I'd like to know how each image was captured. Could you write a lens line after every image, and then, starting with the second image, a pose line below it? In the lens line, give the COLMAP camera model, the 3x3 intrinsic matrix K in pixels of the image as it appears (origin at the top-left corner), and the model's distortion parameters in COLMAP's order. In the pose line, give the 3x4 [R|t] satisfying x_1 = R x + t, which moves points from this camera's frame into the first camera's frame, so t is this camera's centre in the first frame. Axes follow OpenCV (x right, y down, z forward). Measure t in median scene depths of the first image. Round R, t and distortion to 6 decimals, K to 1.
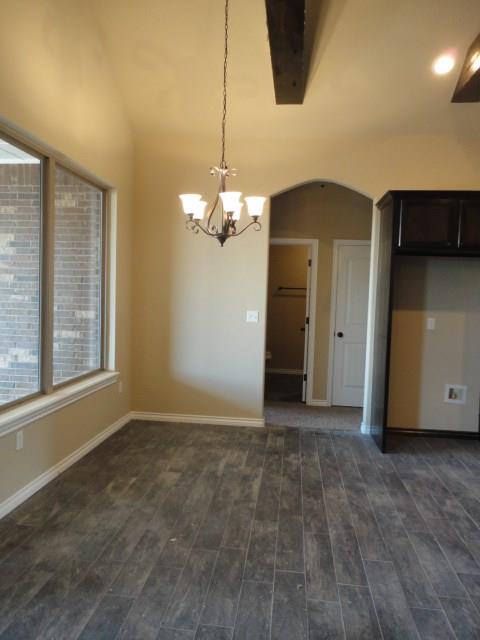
lens RADIAL K [[461.3, 0, 240.2], [0, 461.3, 317.2], [0, 0, 1]] dist [-0.004812, -0.008647]
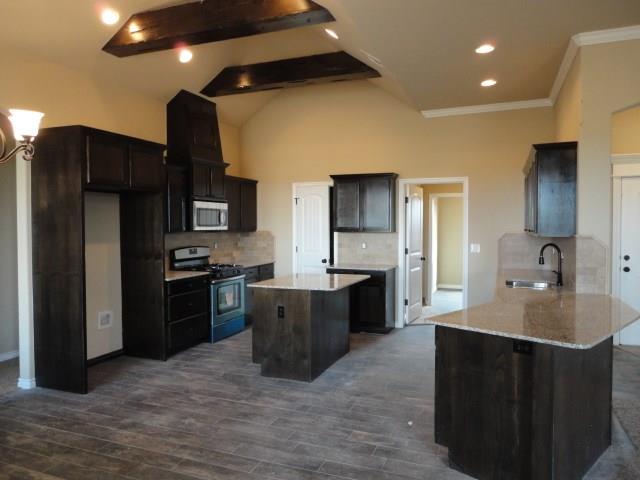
lens RADIAL K [[461.3, 0, 320.8], [0, 461.3, 240.9], [0, 0, 1]] dist [-0.004812, -0.008647]
pose [[0.250255, -0.067660, 0.965813, -0.600922], [0.056911, 0.996858, 0.055088, -0.065079], [-0.966506, 0.041179, 0.253319, 0.322715]]
